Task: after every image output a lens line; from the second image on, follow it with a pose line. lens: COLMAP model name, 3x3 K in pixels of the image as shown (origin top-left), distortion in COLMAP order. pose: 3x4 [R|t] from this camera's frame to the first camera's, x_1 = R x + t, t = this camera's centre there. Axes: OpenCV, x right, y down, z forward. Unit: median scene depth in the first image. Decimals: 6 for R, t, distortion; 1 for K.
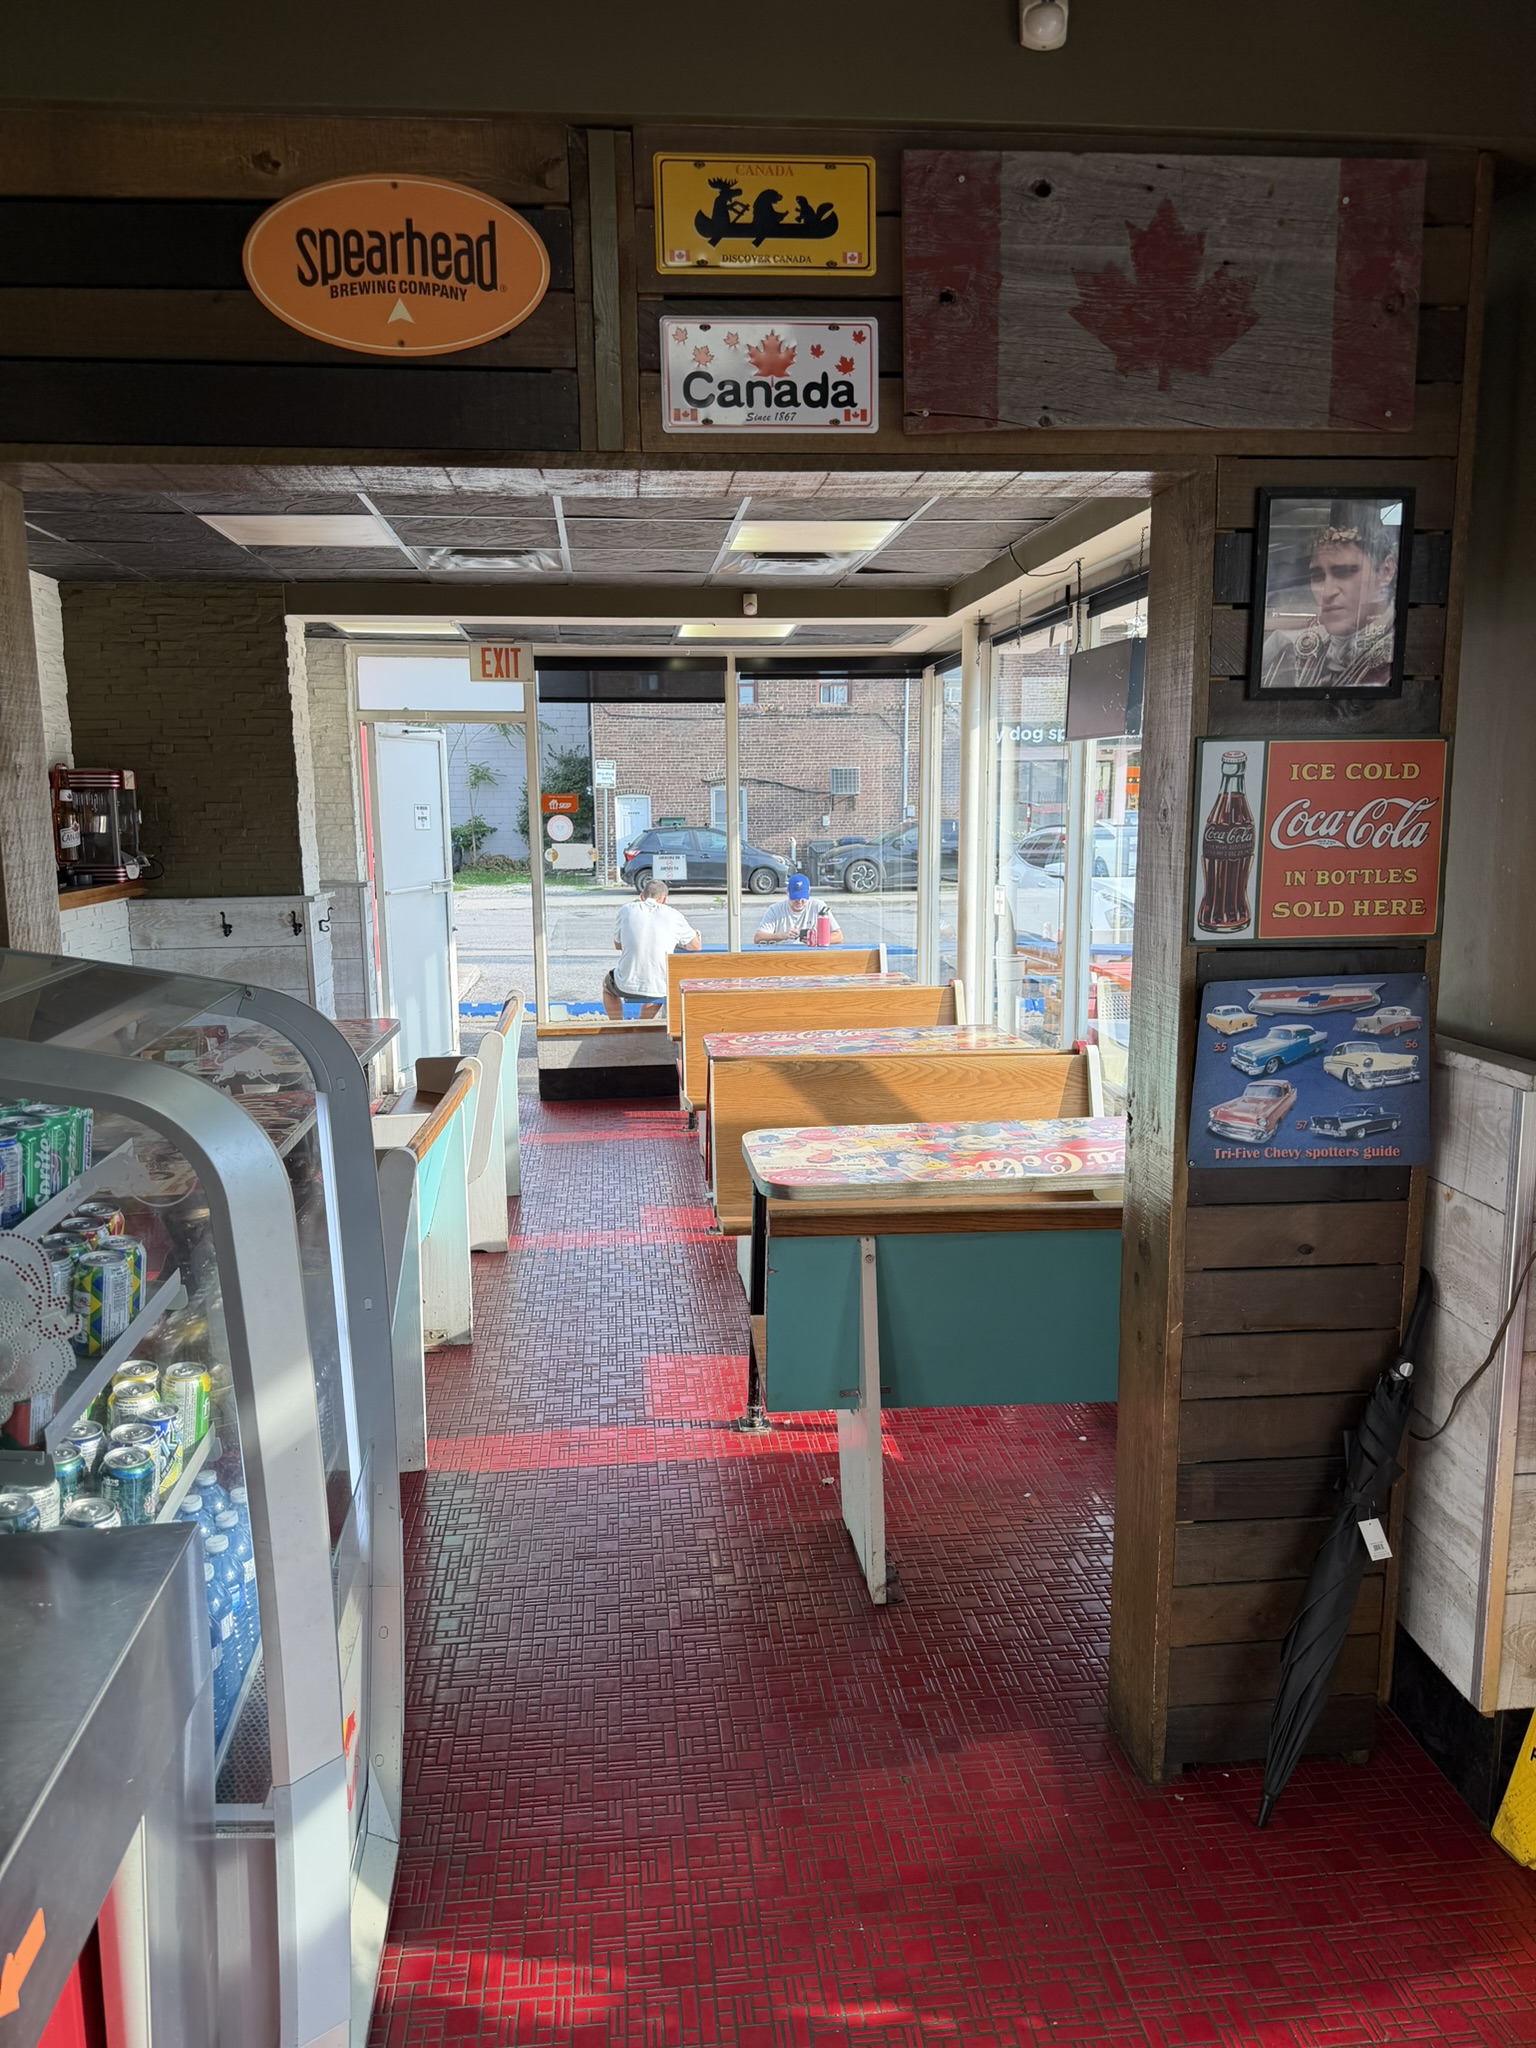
lens RADIAL K [[1483.9, 0, 771.1], [0, 1483.9, 1028.9], [0, 0, 1]] dist [0.007837, -0.003707]
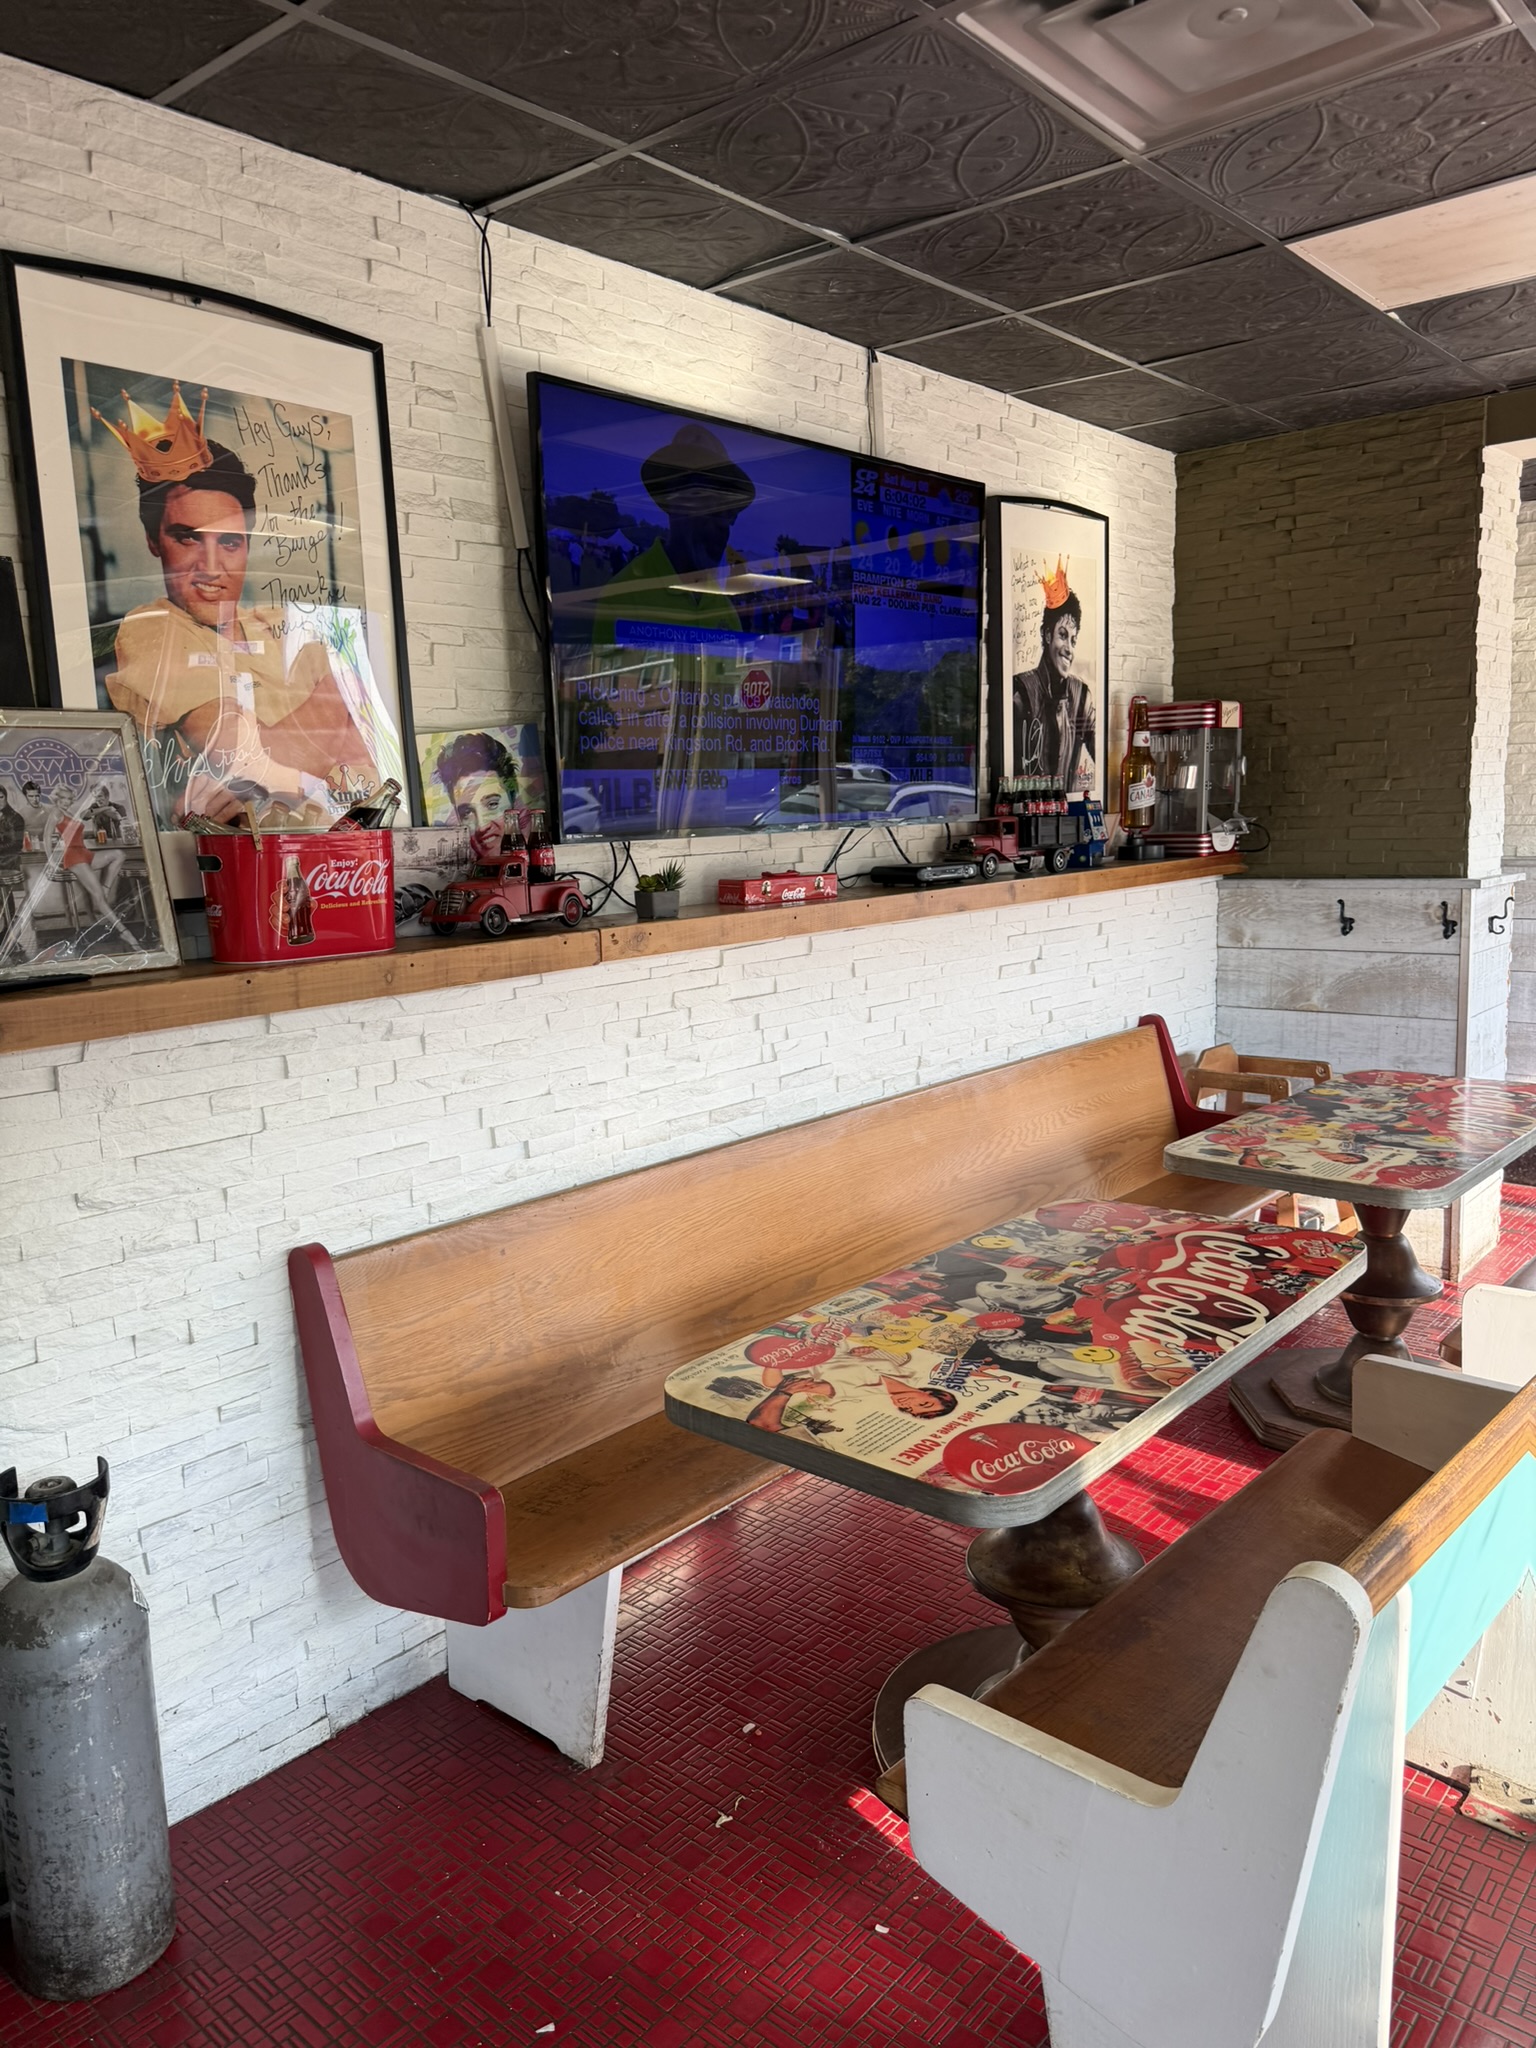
lens RADIAL K [[1483.9, 0, 777.5], [0, 1483.9, 1045.4], [0, 0, 1]] dist [0.007837, -0.003707]
pose [[0.692927, 0.102059, -0.713748, -0.049273], [-0.081039, 0.994683, 0.063555, -0.033705], [0.716439, 0.013802, 0.697513, 0.326782]]
